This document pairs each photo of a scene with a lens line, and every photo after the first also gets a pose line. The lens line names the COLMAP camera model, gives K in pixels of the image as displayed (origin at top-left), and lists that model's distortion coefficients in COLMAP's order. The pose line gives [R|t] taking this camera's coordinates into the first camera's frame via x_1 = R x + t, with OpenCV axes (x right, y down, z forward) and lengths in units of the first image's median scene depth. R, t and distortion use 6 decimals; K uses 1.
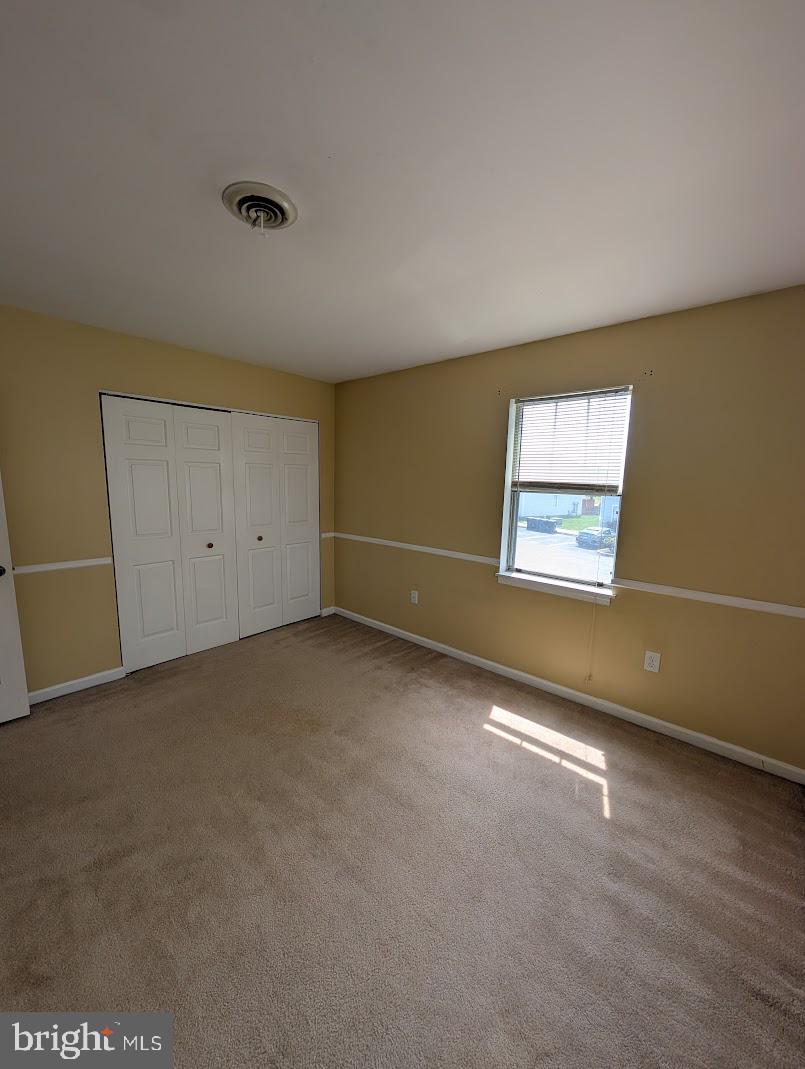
lens RADIAL K [[411.2, 0, 397.0], [0, 411.2, 535.0], [0, 0, 1]] dist [0.001333, 0.000105]
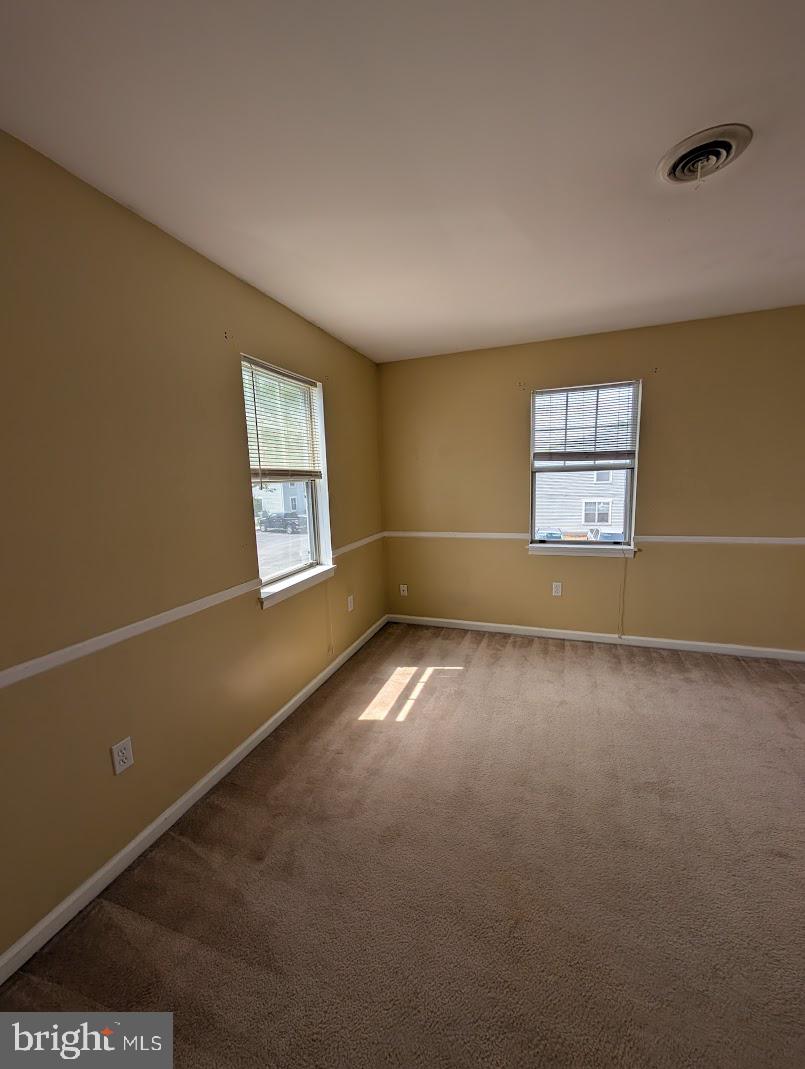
lens RADIAL K [[404.6, 0, 399.8], [0, 404.6, 536.3], [0, 0, 1]] dist [-0.001911, 0.000033]
pose [[-0.368220, -0.140028, 0.919134, -0.602480], [0.172975, 0.961015, 0.215706, -0.151433], [-0.913506, 0.238414, -0.329643, 1.235659]]
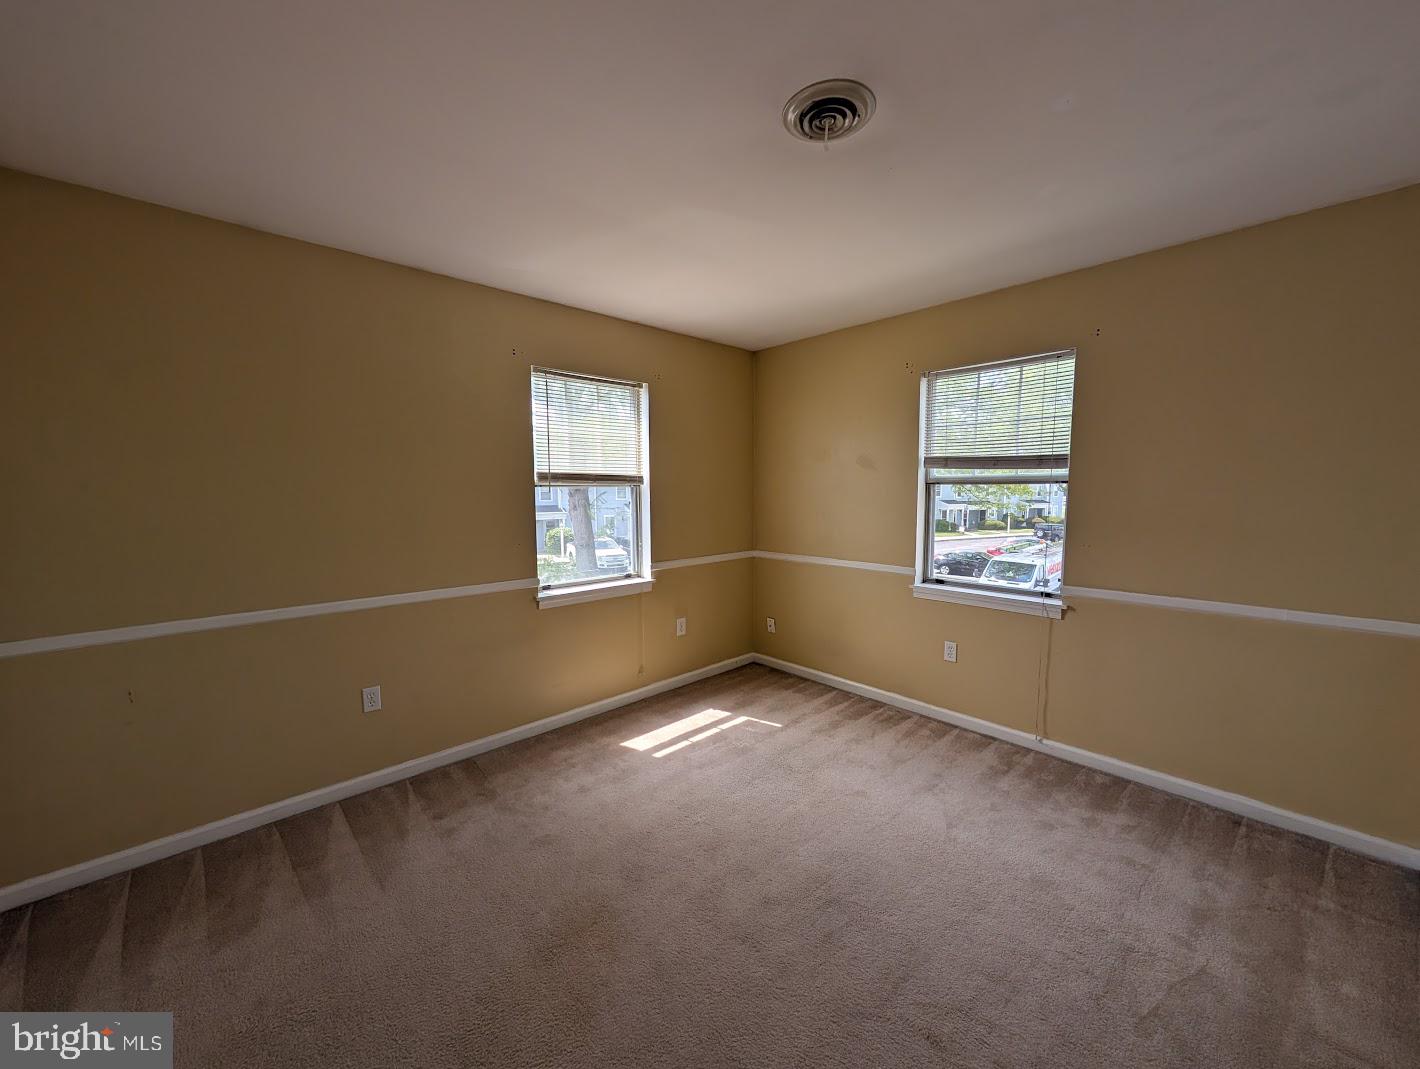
lens RADIAL K [[537.5, 0, 712.1], [0, 537.5, 537.8], [0, 0, 1]] dist [-0.001911, 0.000033]
pose [[0.094666, -0.109745, 0.989441, -0.841450], [0.162407, 0.982292, 0.093413, -0.064767], [-0.982172, 0.151849, 0.110813, 0.710461]]
